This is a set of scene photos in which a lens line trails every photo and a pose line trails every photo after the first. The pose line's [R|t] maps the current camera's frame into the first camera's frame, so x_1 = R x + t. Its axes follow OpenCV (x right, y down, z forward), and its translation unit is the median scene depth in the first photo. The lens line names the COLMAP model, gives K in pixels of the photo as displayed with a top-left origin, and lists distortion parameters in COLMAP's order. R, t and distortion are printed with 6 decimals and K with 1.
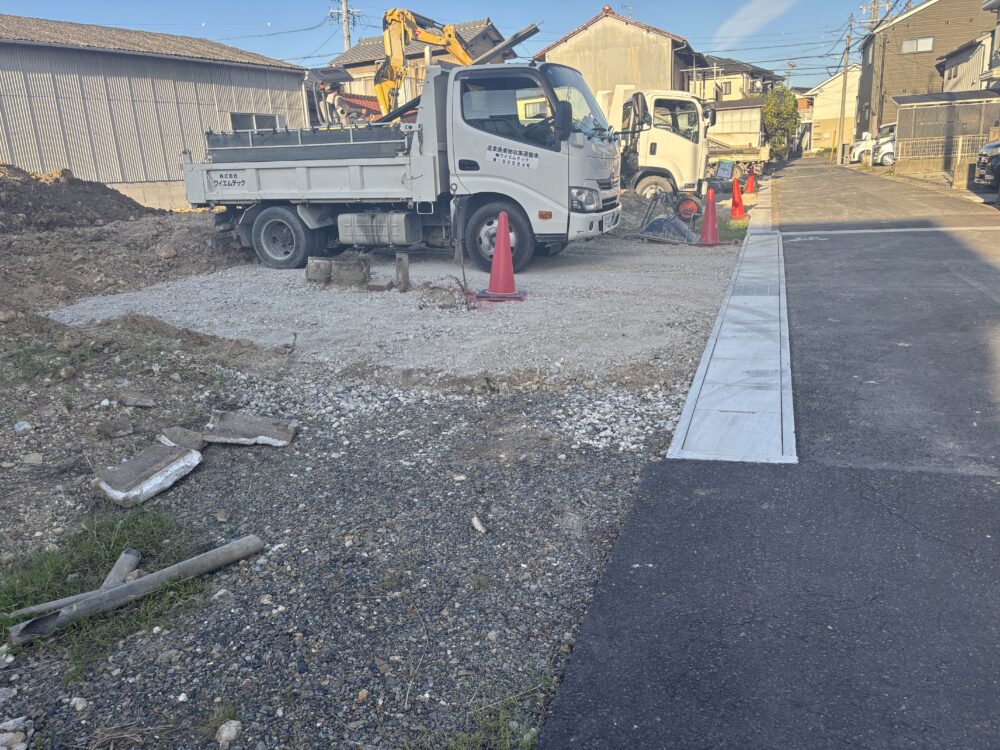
lens RADIAL K [[751.5, 0, 498.8], [0, 751.5, 370.2], [0, 0, 1]] dist [0.047357, -0.045435]
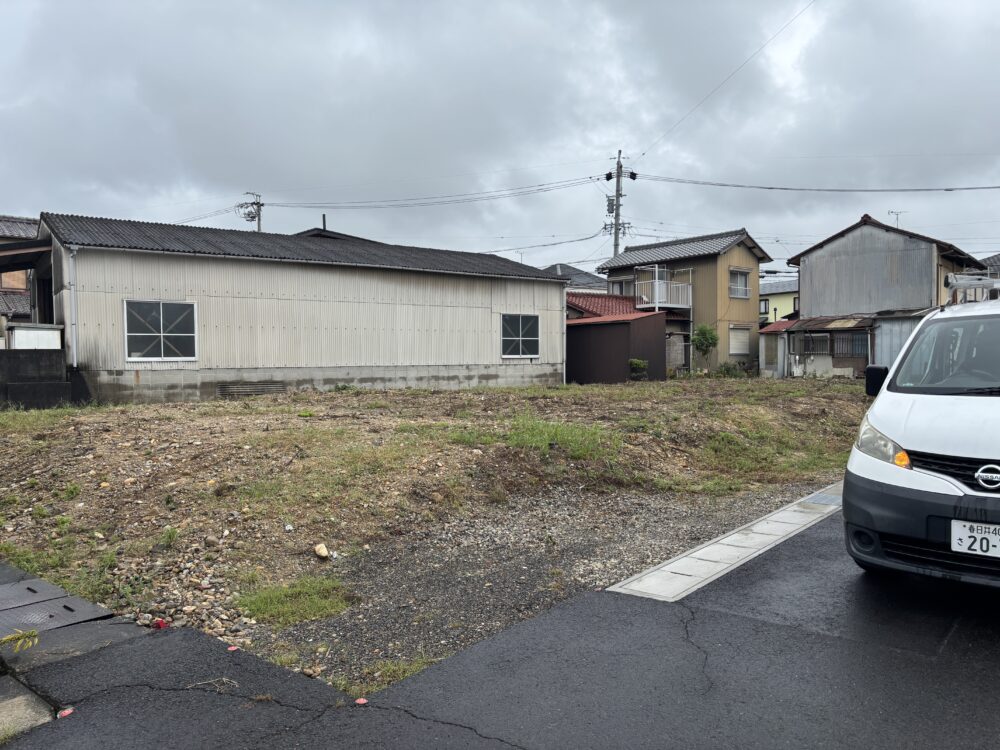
lens RADIAL K [[751.5, 0, 499.8], [0, 751.5, 392.1], [0, 0, 1]] dist [0.047357, -0.045435]
pose [[0.934449, 0.057674, -0.351397, 0.230372], [-0.126812, 0.976001, -0.177034, 0.006002], [0.332753, 0.209991, 0.919336, -0.282809]]
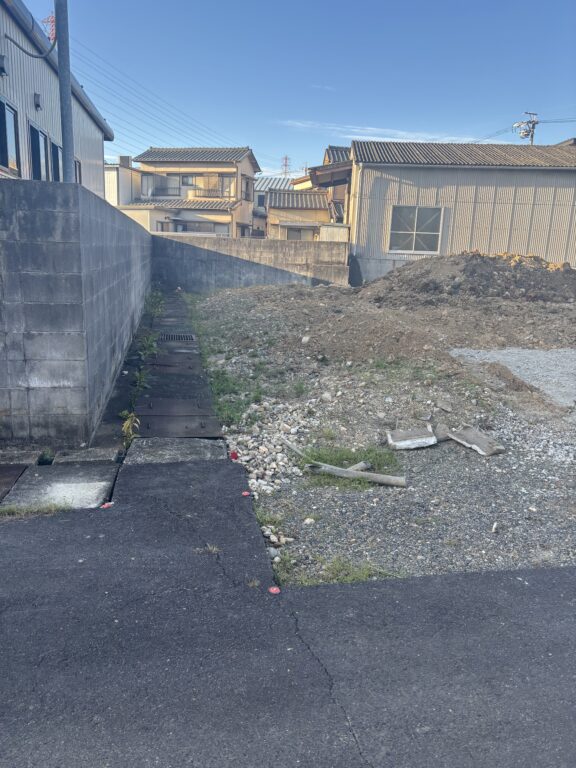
lens RADIAL K [[577.1, 0, 282.1], [0, 577.1, 378.2], [0, 0, 1]] dist [0.047357, -0.045435]
pose [[0.481002, 0.257257, -0.838126, 0.261805], [-0.286793, 0.949555, 0.126869, -0.047804], [0.828485, 0.179344, 0.530517, -0.045931]]
